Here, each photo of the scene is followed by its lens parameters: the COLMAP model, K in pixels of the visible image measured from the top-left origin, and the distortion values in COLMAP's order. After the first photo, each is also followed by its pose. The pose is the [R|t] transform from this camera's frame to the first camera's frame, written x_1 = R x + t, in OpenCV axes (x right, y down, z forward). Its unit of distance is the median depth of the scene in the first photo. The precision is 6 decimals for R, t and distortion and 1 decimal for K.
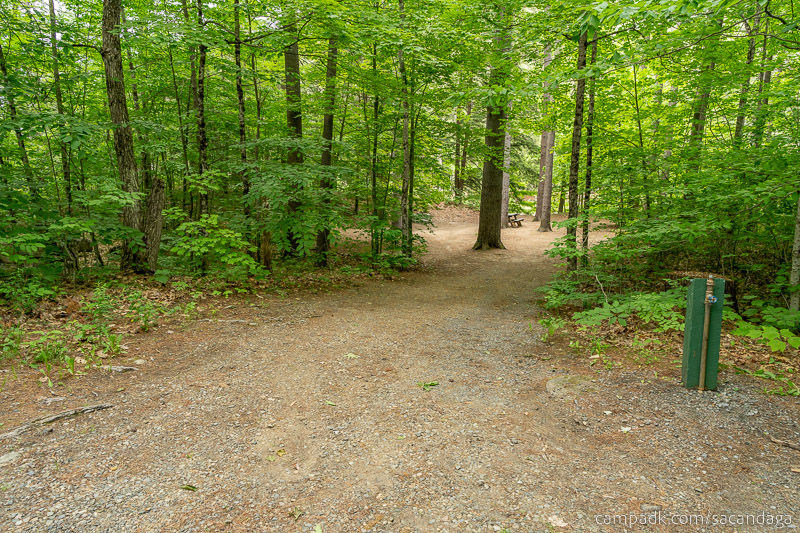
lens RADIAL K [[530.3, 0, 404.9], [0, 530.3, 264.6], [0, 0, 1]] dist [-0.007060, 0.005723]
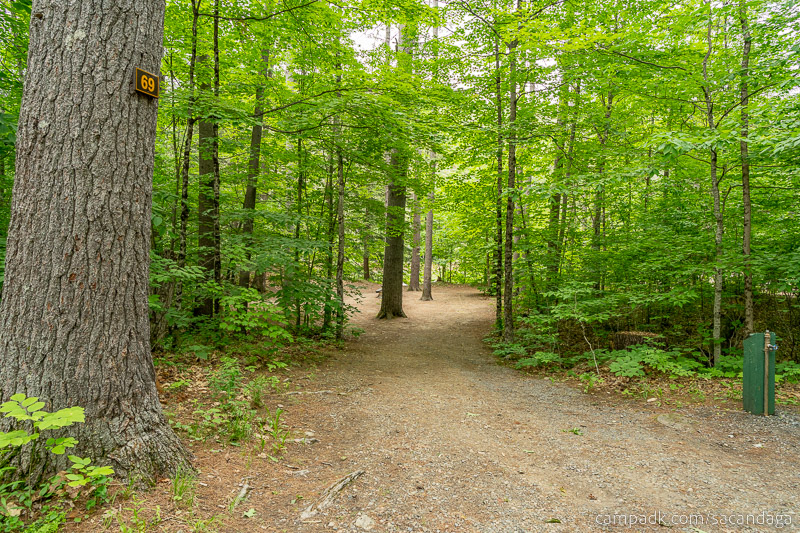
lens RADIAL K [[530.3, 0, 400.7], [0, 530.3, 267.6], [0, 0, 1]] dist [-0.007060, 0.005723]
pose [[0.956120, 0.006073, 0.292913, -0.101222], [0.030596, 0.992249, -0.120442, -0.000861], [-0.291374, 0.124119, 0.948523, -0.009152]]
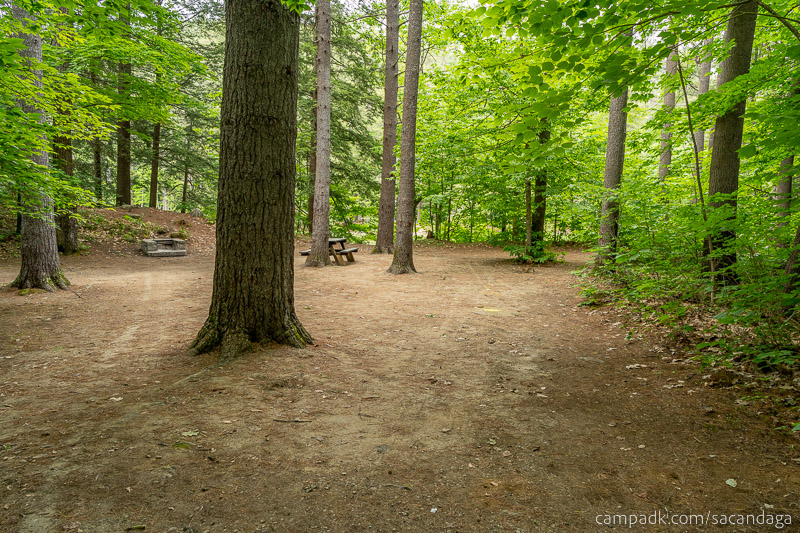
lens RADIAL K [[530.3, 0, 401.6], [0, 530.3, 267.4], [0, 0, 1]] dist [-0.007060, 0.005723]
pose [[0.950597, -0.005055, 0.310385, 0.112250], [0.023328, 0.998203, -0.055190, -0.041268], [-0.309548, 0.059704, 0.949007, 0.539436]]
